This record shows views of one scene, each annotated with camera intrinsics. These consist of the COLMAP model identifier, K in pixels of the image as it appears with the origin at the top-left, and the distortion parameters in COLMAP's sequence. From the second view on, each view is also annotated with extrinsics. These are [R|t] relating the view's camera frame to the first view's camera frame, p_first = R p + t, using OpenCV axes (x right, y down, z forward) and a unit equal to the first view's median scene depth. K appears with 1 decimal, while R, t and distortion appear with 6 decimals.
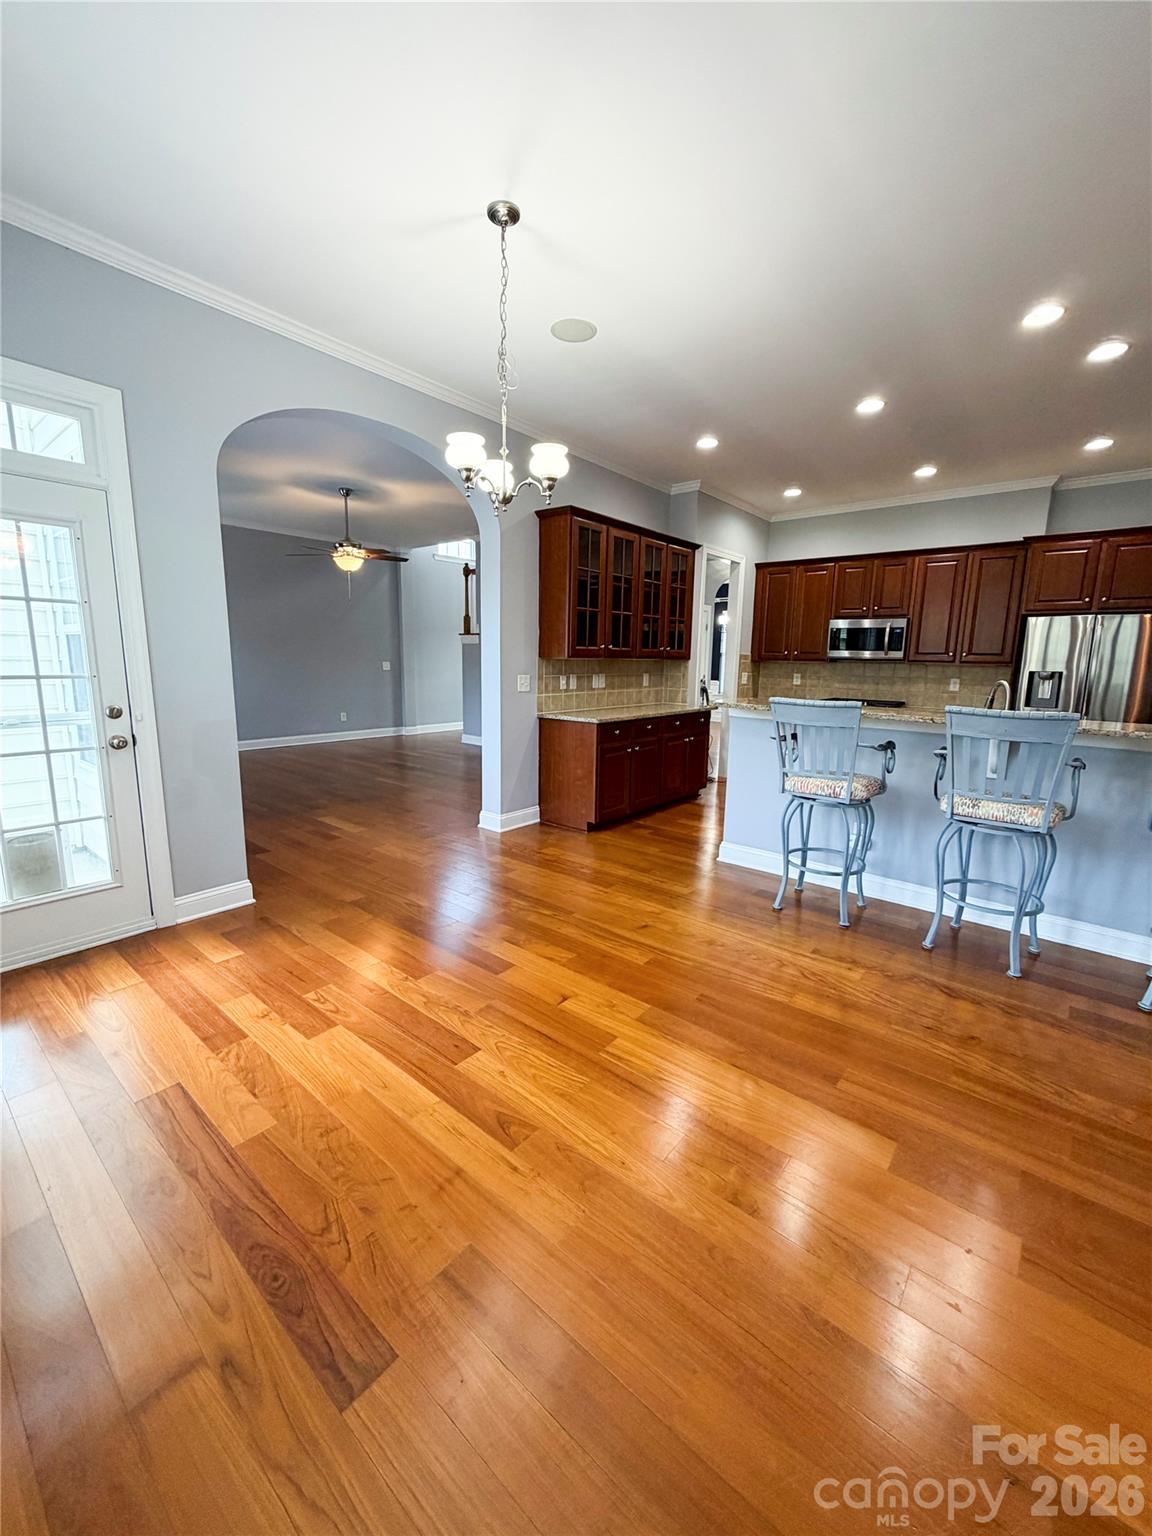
lens RADIAL K [[607.3, 0, 576.0], [0, 607.3, 768.0], [0, 0, 1]] dist [-0.001674, -0.000086]
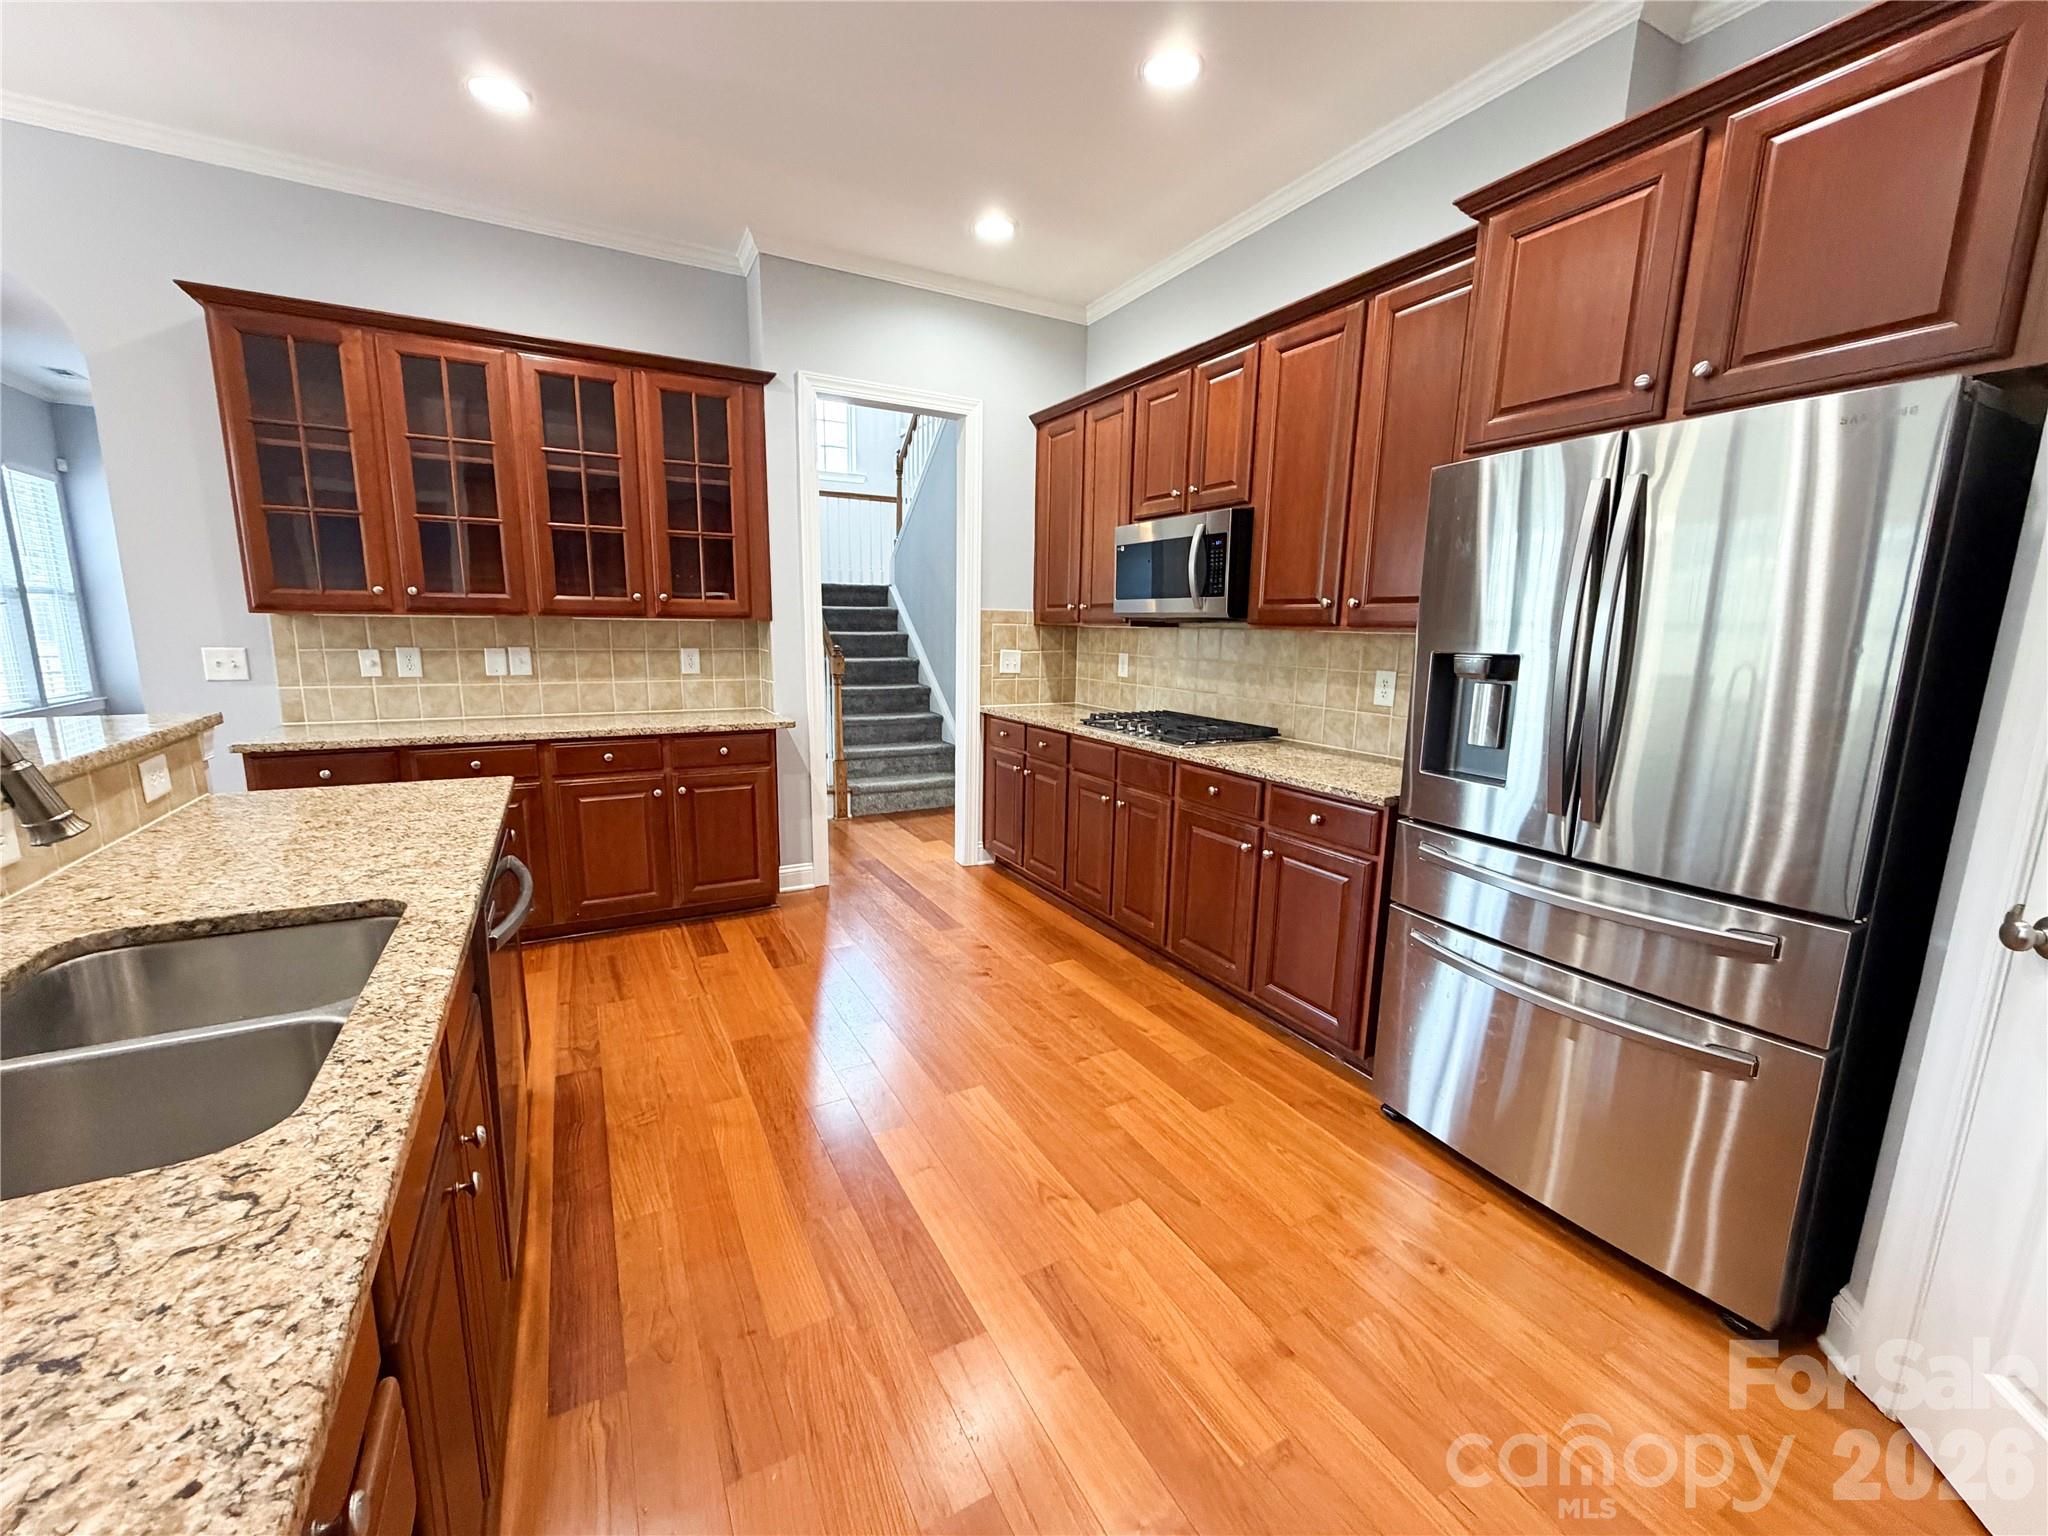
lens RADIAL K [[809.7, 0, 1016.9], [0, 809.7, 764.1], [0, 0, 1]] dist [-0.001674, -0.000086]
pose [[0.932150, 0.061055, -0.356887, 0.601852], [-0.066812, 0.997758, -0.003811, -0.077146], [0.355854, 0.027397, 0.934140, 0.483178]]
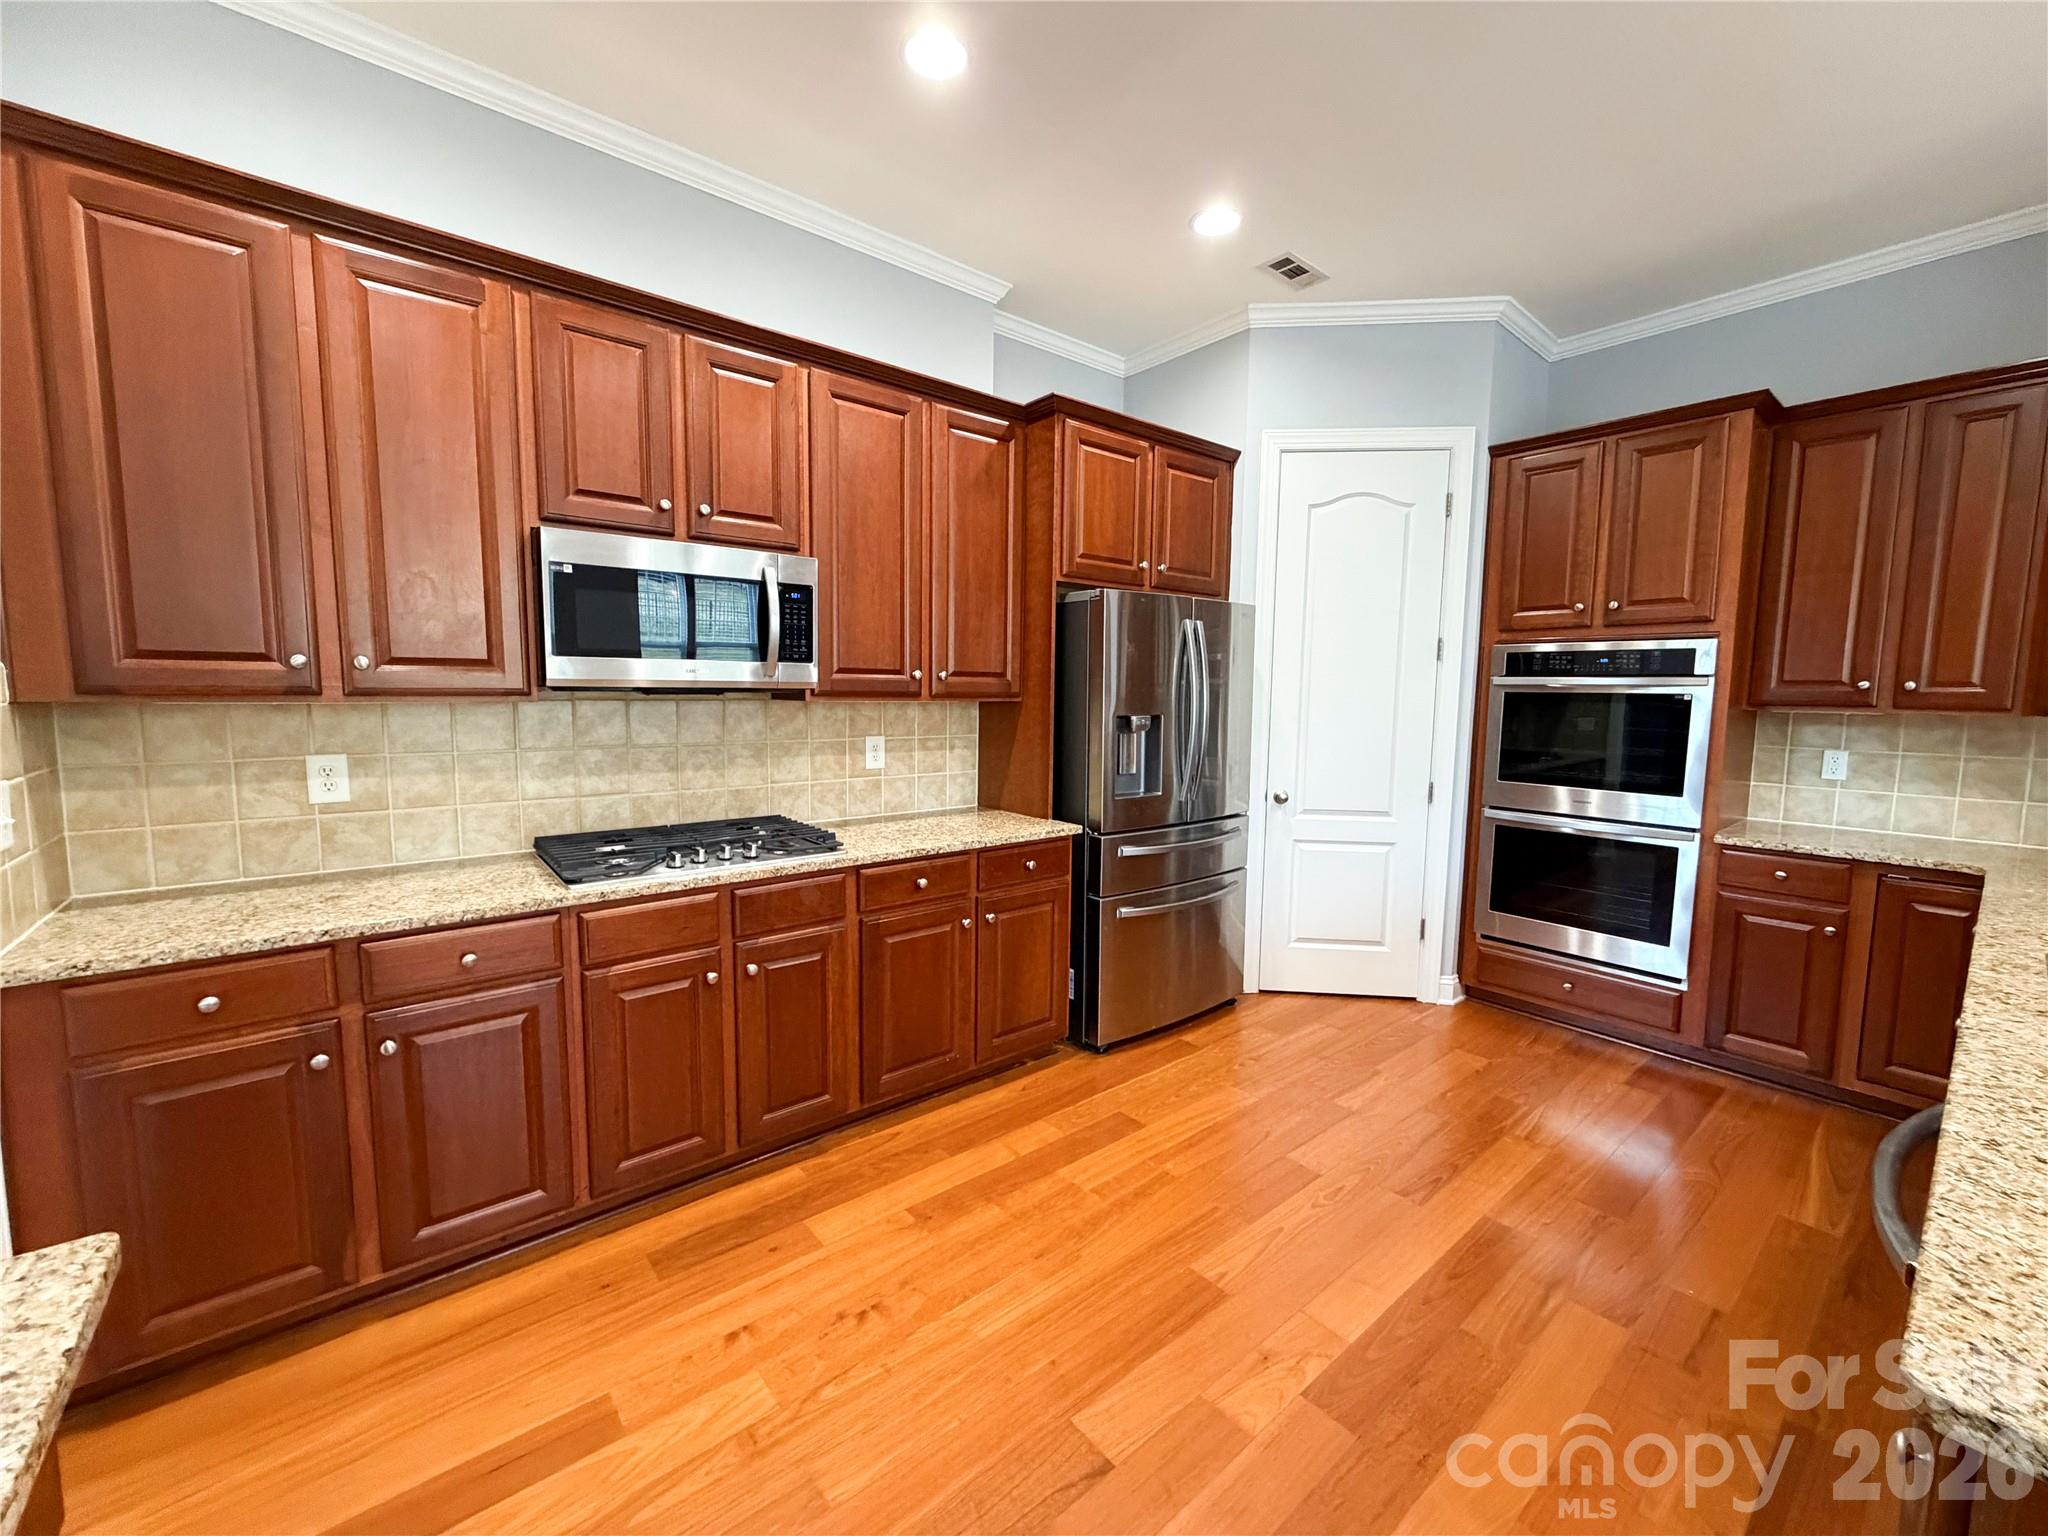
lens RADIAL K [[809.7, 0, 1016.9], [0, 809.7, 764.1], [0, 0, 1]] dist [-0.001674, -0.000086]
pose [[0.187807, -0.108227, 0.976225, 0.146052], [0.168887, 0.982666, 0.076450, -0.155748], [-0.967577, 0.150514, 0.202829, 0.822036]]
